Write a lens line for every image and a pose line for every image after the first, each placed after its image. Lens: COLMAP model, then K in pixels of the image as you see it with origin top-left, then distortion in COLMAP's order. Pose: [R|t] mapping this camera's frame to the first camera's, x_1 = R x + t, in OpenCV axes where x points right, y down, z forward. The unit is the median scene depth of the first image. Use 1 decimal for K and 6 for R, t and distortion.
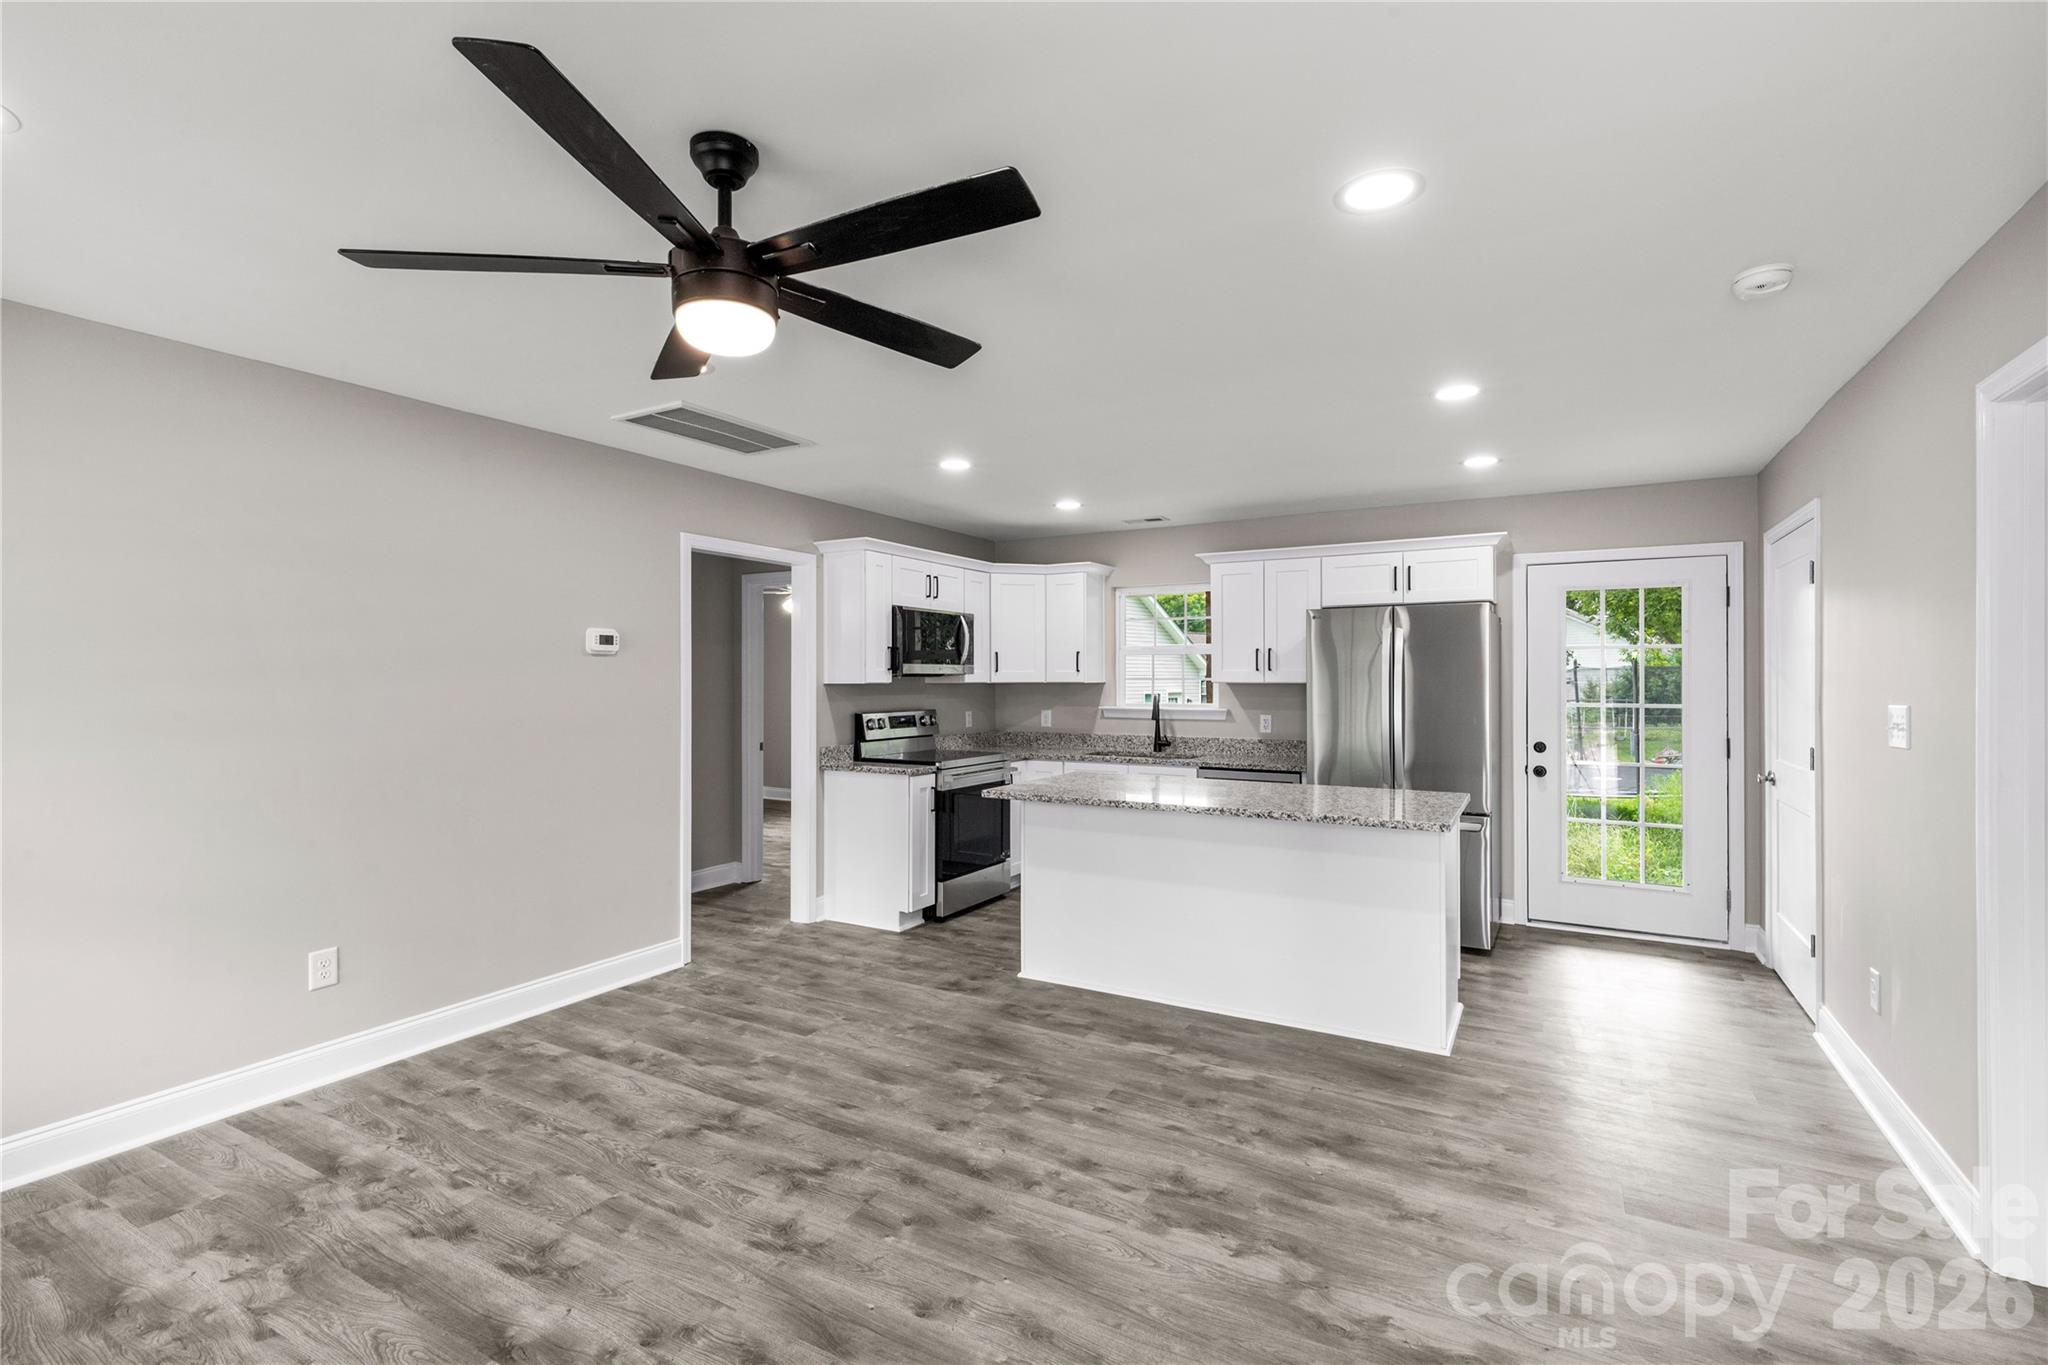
lens RADIAL K [[919.9, 0, 1024.0], [0, 919.9, 682.5], [0, 0, 1]] dist [0.001838, 0.000162]
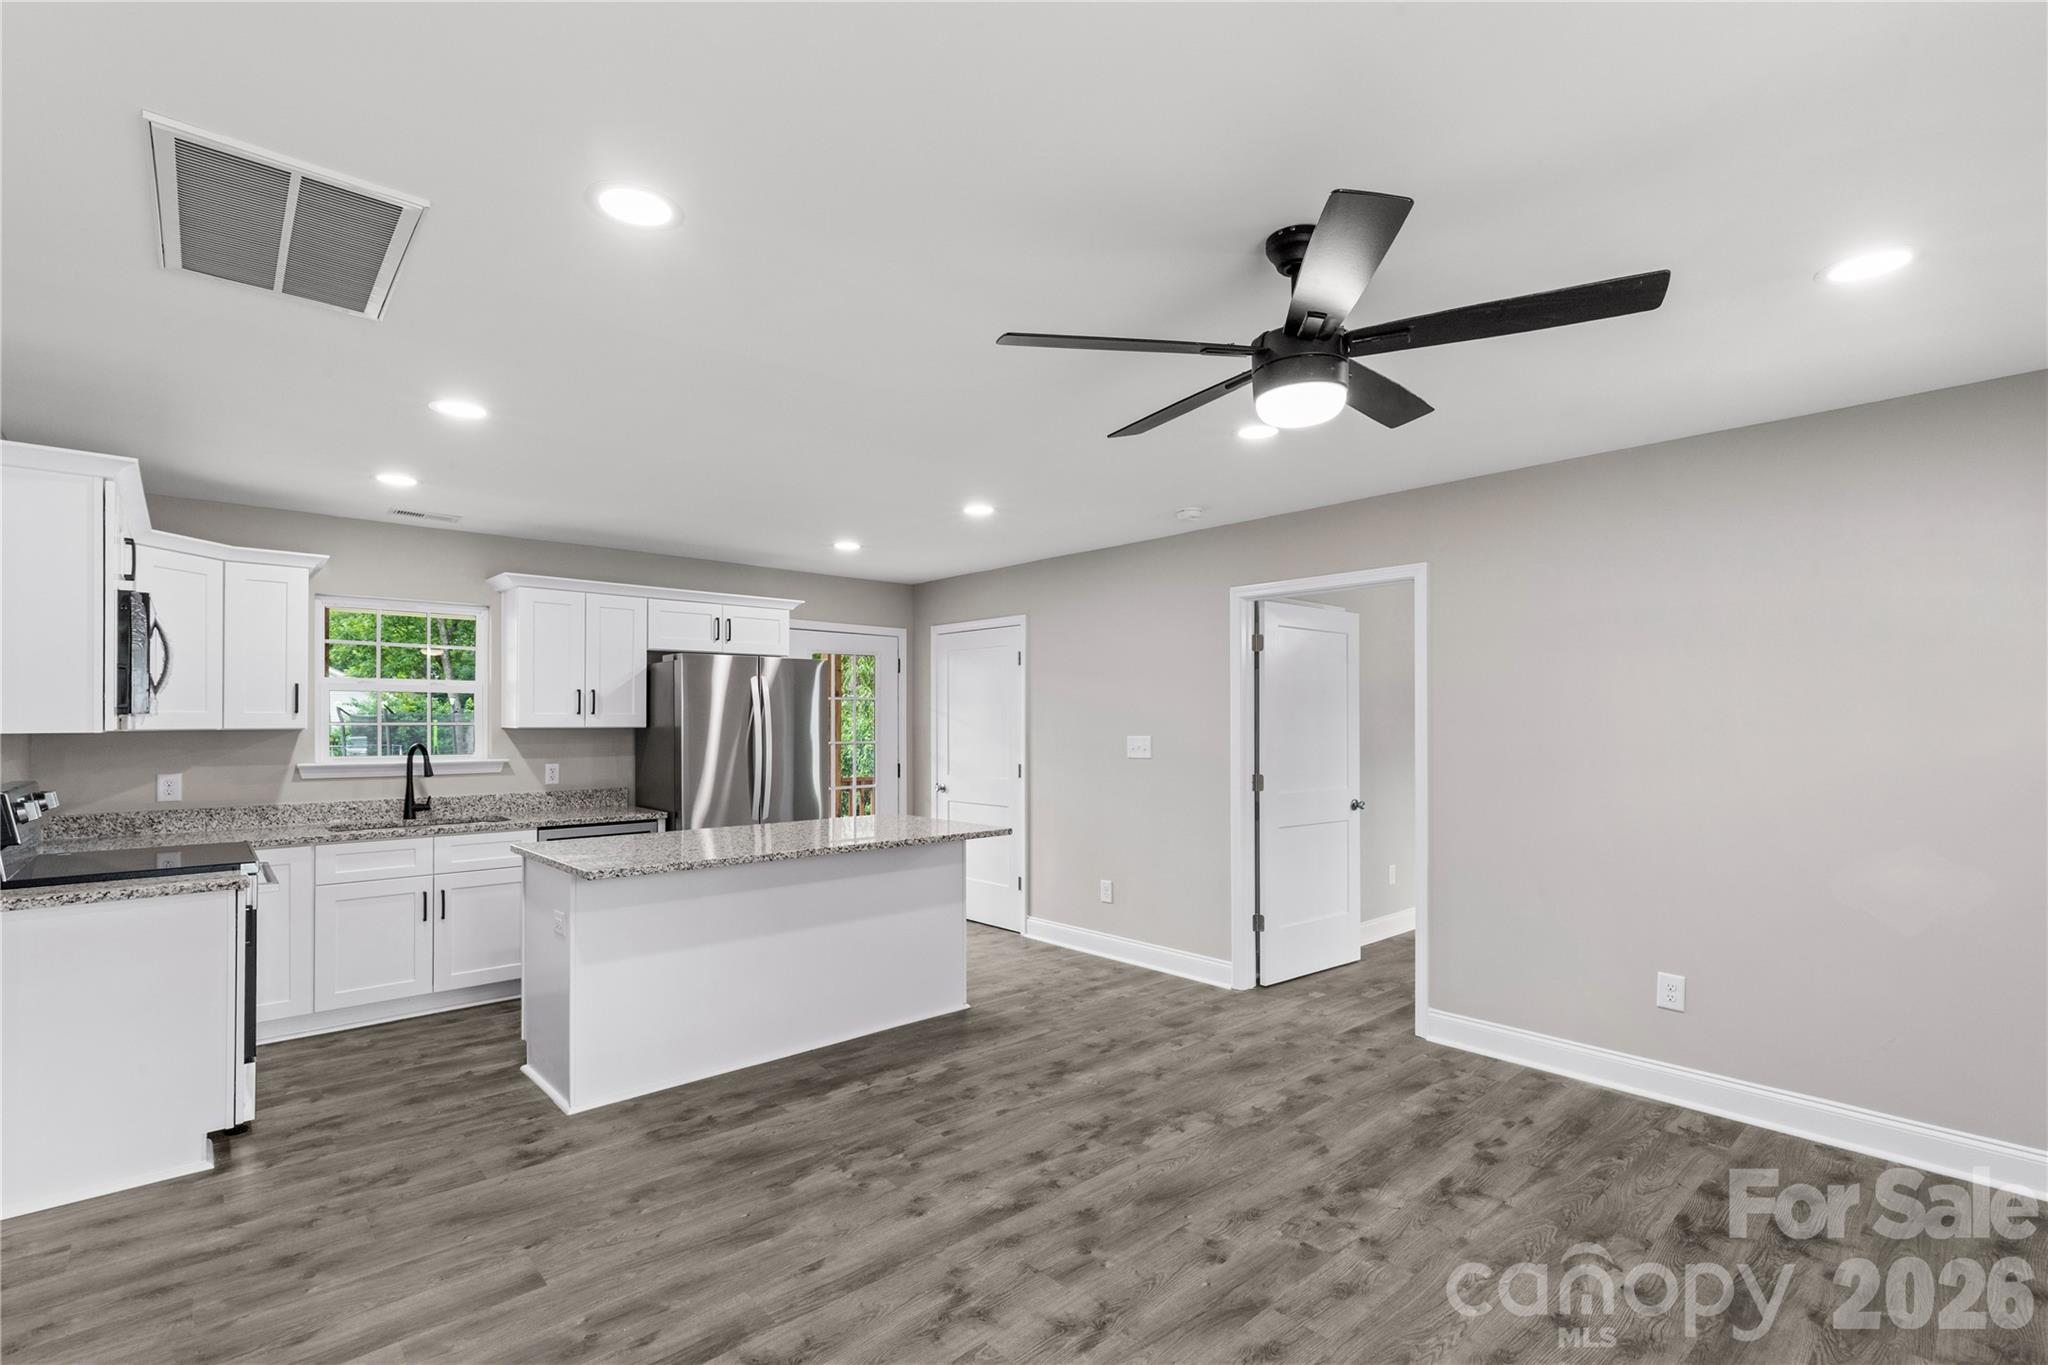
lens RADIAL K [[930.5, 0, 1014.2], [0, 930.5, 710.7], [0, 0, 1]] dist [0.007737, -0.000080]
pose [[0.317407, 0.011782, 0.948216, -0.624093], [0.005535, 0.999883, -0.014277, -0.000955], [-0.948273, 0.009780, 0.317305, 0.403653]]
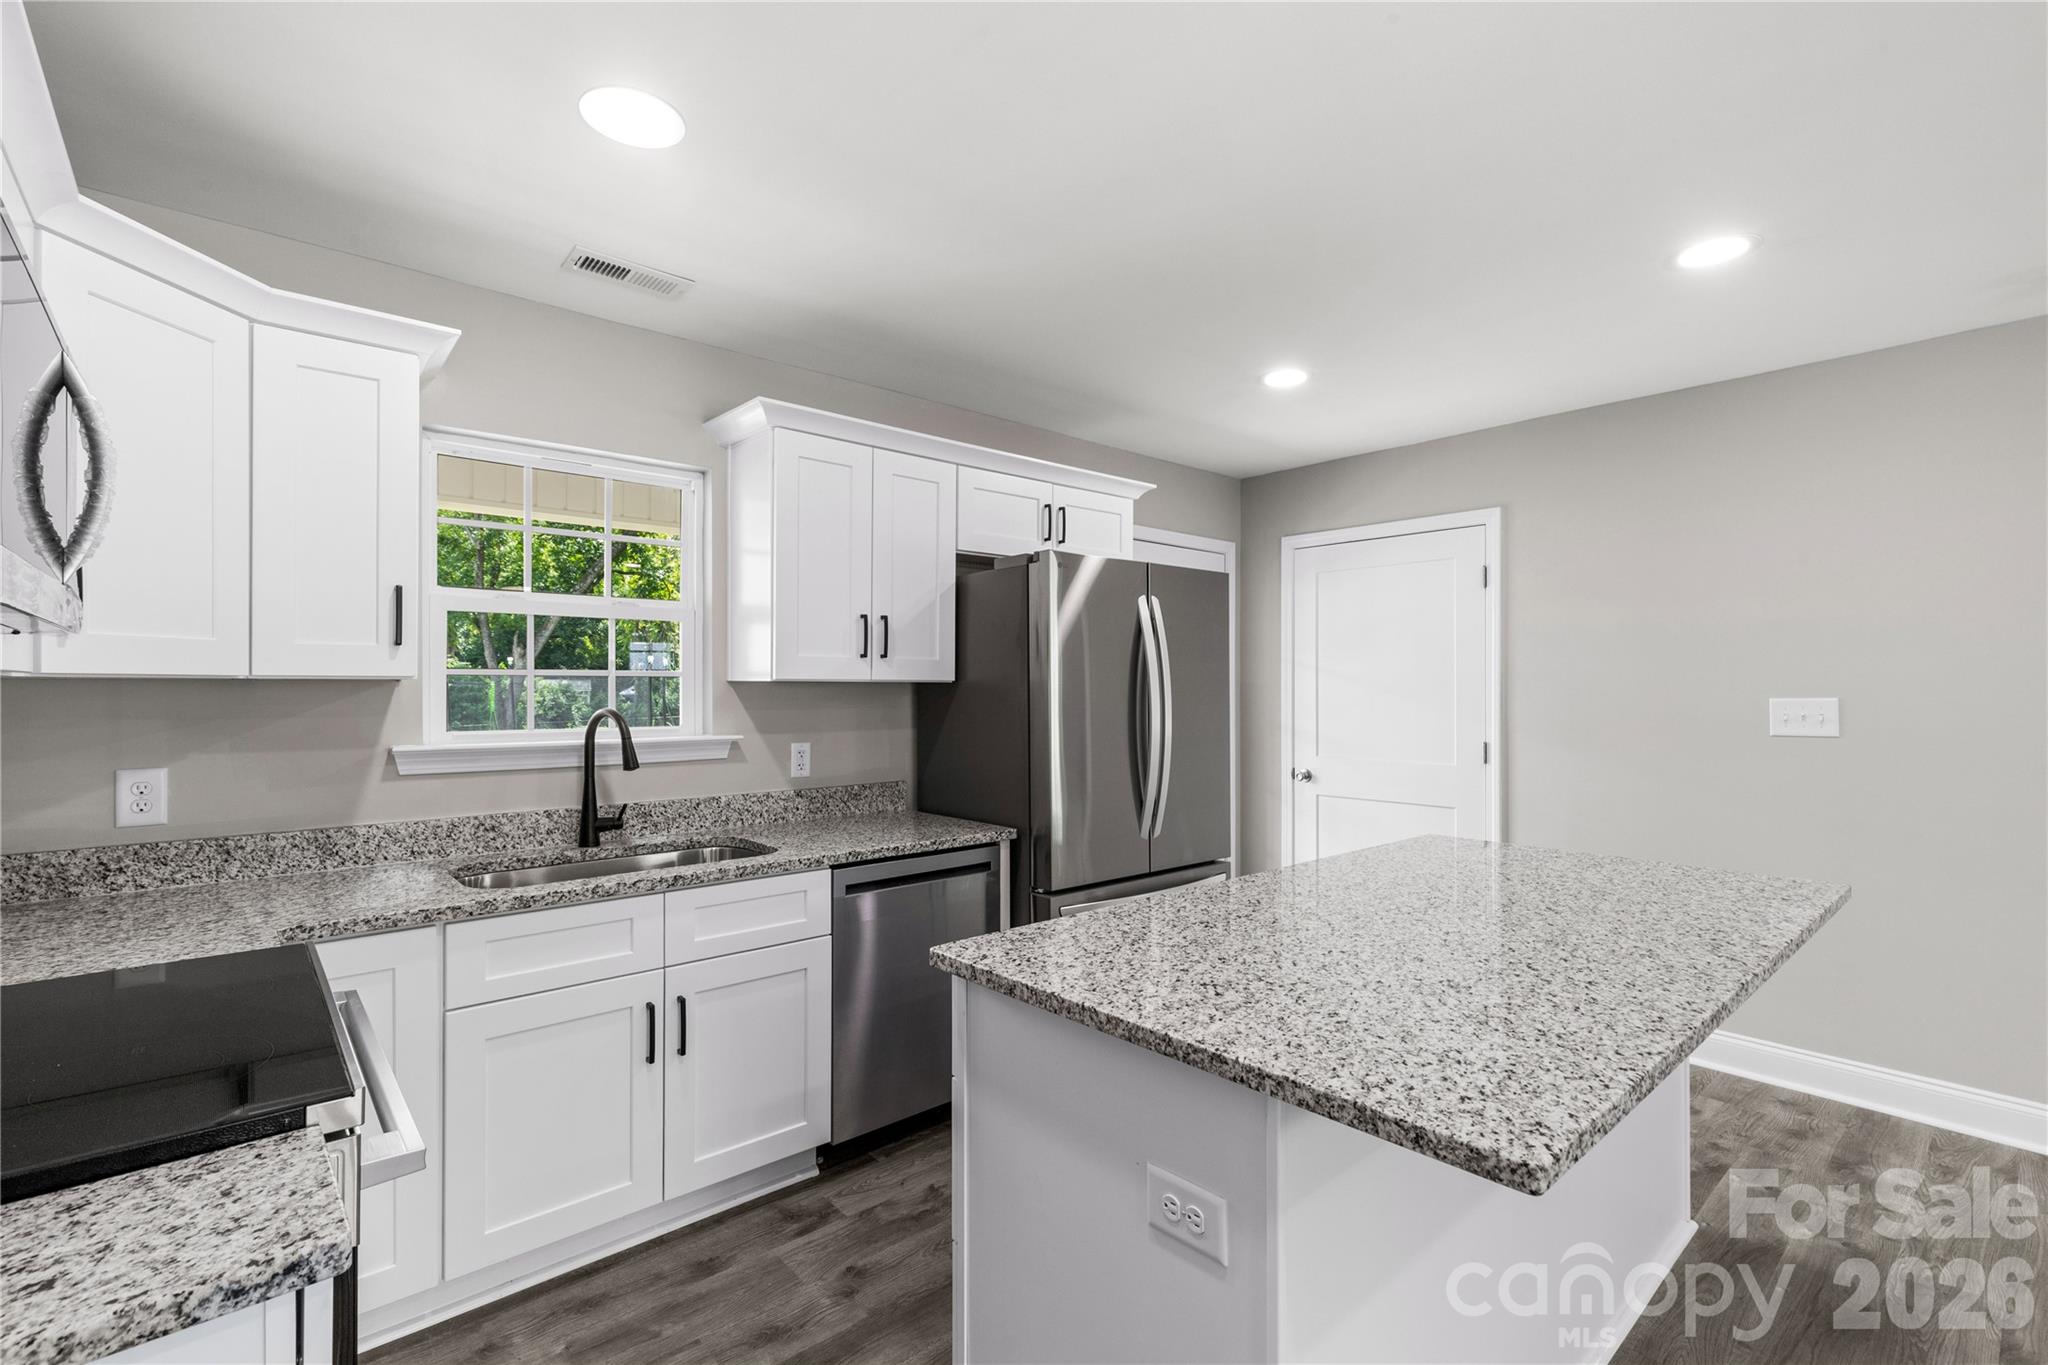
lens RADIAL K [[917.0, 0, 1020.6], [0, 917.0, 679.9], [0, 0, 1]] dist [0.004999, -0.000074]
pose [[0.324027, 0.009442, 0.946001, -0.269058], [0.004126, 0.999927, -0.011394, 0.007983], [-0.946039, 0.007595, 0.323964, 0.985576]]
